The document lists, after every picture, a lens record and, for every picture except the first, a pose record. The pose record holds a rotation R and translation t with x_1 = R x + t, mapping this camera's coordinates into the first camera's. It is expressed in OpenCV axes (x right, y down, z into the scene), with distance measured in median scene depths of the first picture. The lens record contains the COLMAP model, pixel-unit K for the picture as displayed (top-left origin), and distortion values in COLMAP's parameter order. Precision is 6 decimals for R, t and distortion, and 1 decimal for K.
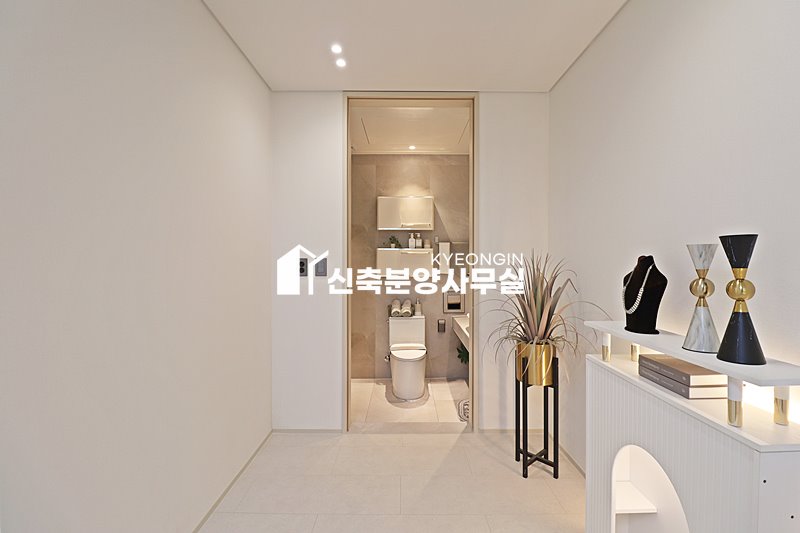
lens RADIAL K [[369.5, 0, 401.1], [0, 369.5, 267.1], [0, 0, 1]] dist [-0.005423, -0.007538]
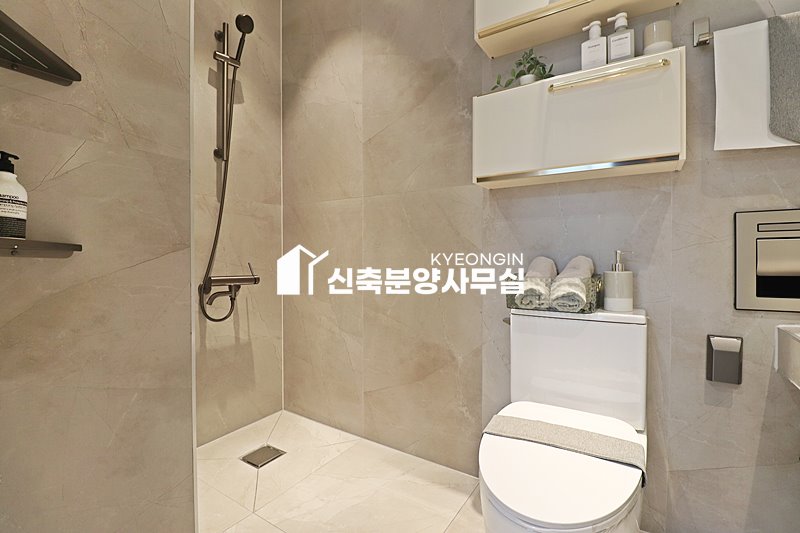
lens RADIAL K [[369.5, 0, 399.6], [0, 369.5, 263.0], [0, 0, 1]] dist [-0.005423, -0.007538]
pose [[0.835009, 0.010524, -0.550135, 0.060618], [-0.013741, 0.999904, -0.001727, 0.096591], [0.550064, 0.009002, 0.835074, 0.670197]]
